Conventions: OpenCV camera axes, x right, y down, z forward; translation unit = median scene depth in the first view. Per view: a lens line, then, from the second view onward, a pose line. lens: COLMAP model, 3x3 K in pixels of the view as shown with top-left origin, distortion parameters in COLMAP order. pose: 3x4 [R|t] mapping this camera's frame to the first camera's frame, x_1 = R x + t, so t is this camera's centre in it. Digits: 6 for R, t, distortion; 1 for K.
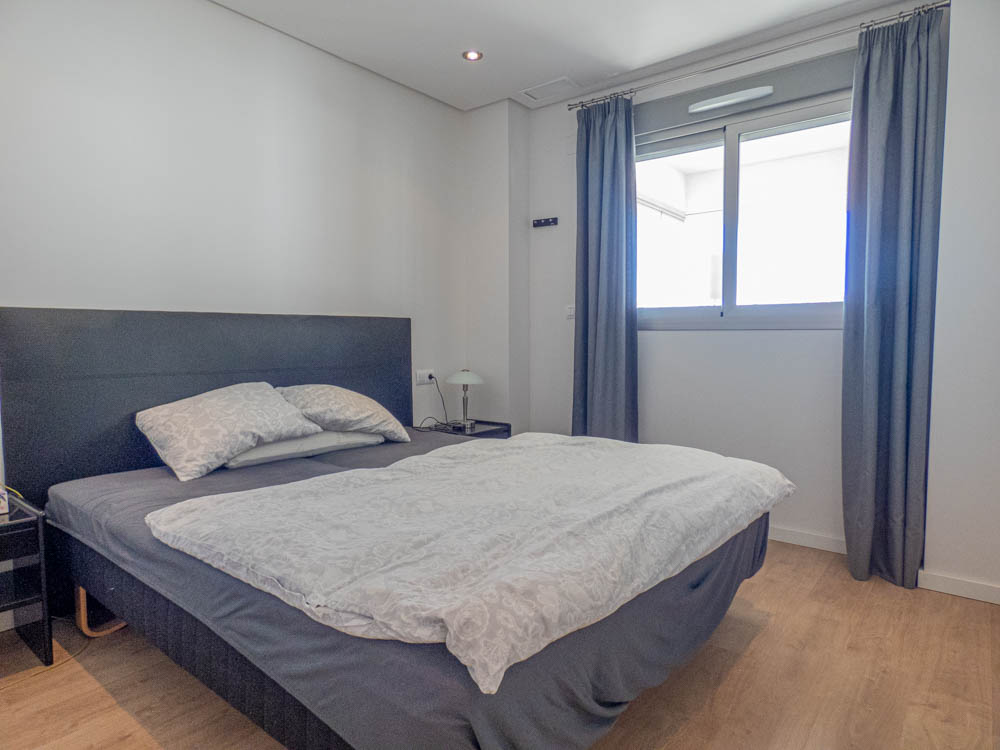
lens RADIAL K [[602.9, 0, 500.0], [0, 602.9, 375.0], [0, 0, 1]] dist [0.017651, -0.021815]
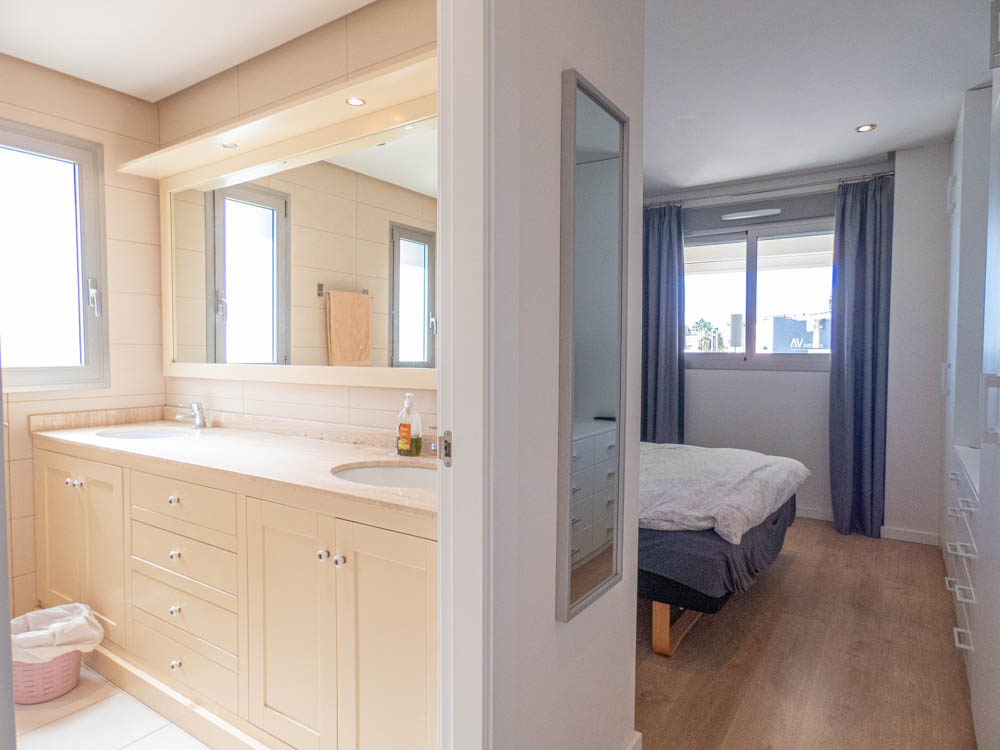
lens RADIAL K [[614.6, 0, 500.0], [0, 614.6, 375.0], [0, 0, 1]] dist [-0.059353, 0.052148]
pose [[0.996646, 0.000218, 0.081832, -0.411438], [0.001948, 0.999650, -0.026393, -0.031890], [-0.081809, 0.026464, 0.996297, -0.483490]]
